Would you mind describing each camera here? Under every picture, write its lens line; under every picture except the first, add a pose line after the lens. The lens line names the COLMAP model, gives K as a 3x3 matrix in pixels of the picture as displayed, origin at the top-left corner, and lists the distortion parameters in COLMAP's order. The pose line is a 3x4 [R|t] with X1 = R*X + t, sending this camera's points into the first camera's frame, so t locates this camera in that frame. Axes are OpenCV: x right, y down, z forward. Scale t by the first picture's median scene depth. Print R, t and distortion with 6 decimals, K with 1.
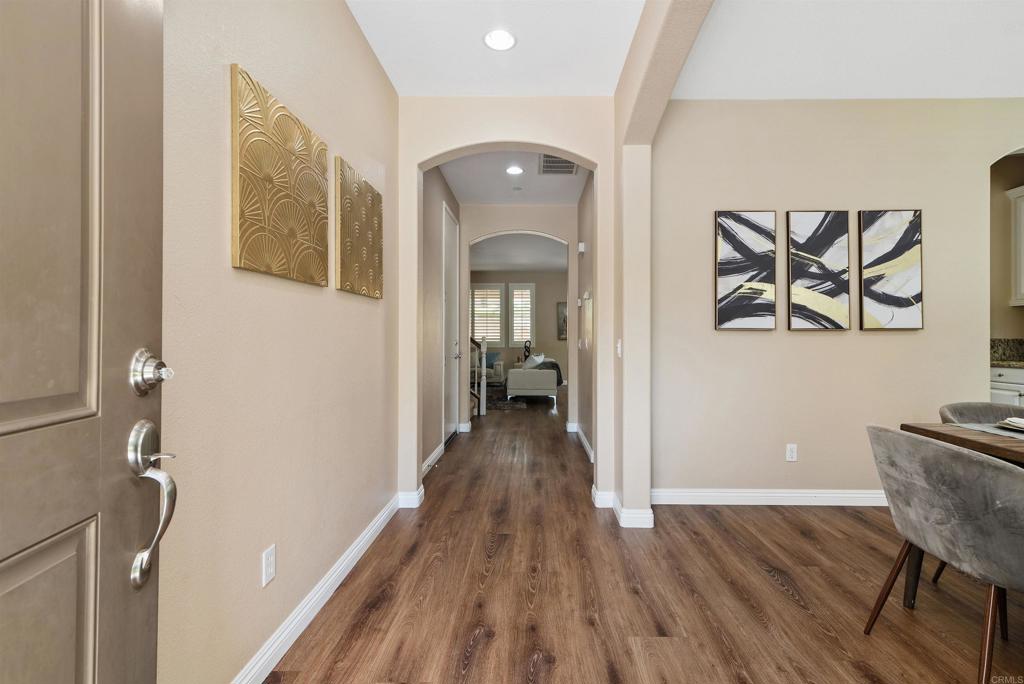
lens RADIAL K [[473.6, 0, 542.3], [0, 473.6, 334.3], [0, 0, 1]] dist [0.014569, -0.000932]
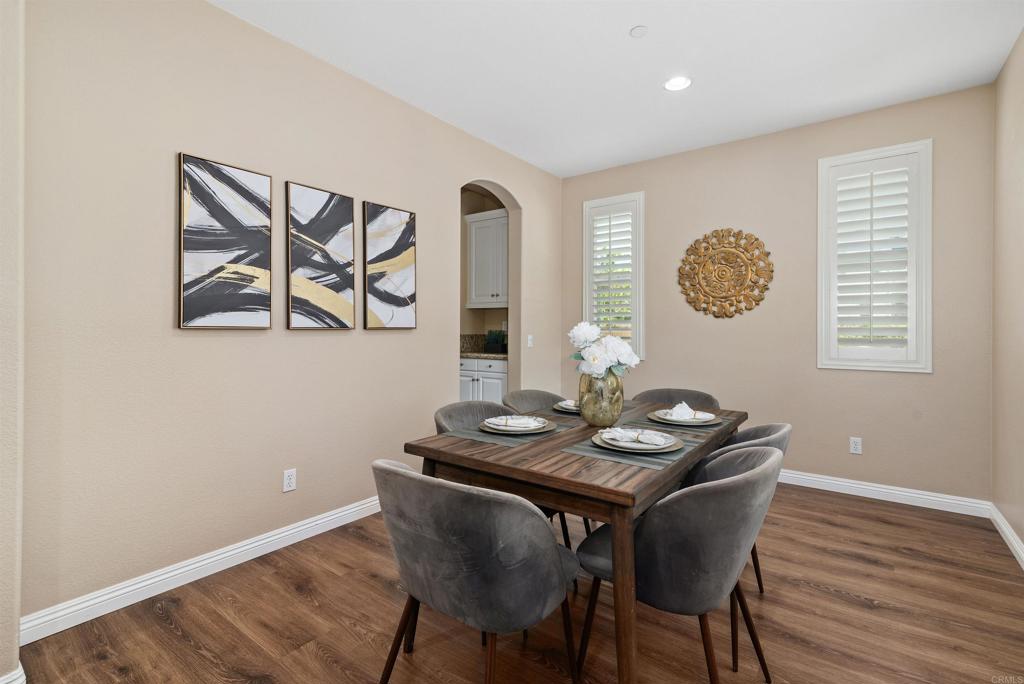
lens RADIAL K [[473.6, 0, 515.1], [0, 473.6, 333.1], [0, 0, 1]] dist [0.014569, -0.000932]
pose [[0.621168, -0.002575, 0.783673, 0.128104], [-0.013065, 0.999822, 0.013642, -0.018473], [-0.783568, -0.018713, 0.621024, 0.199429]]
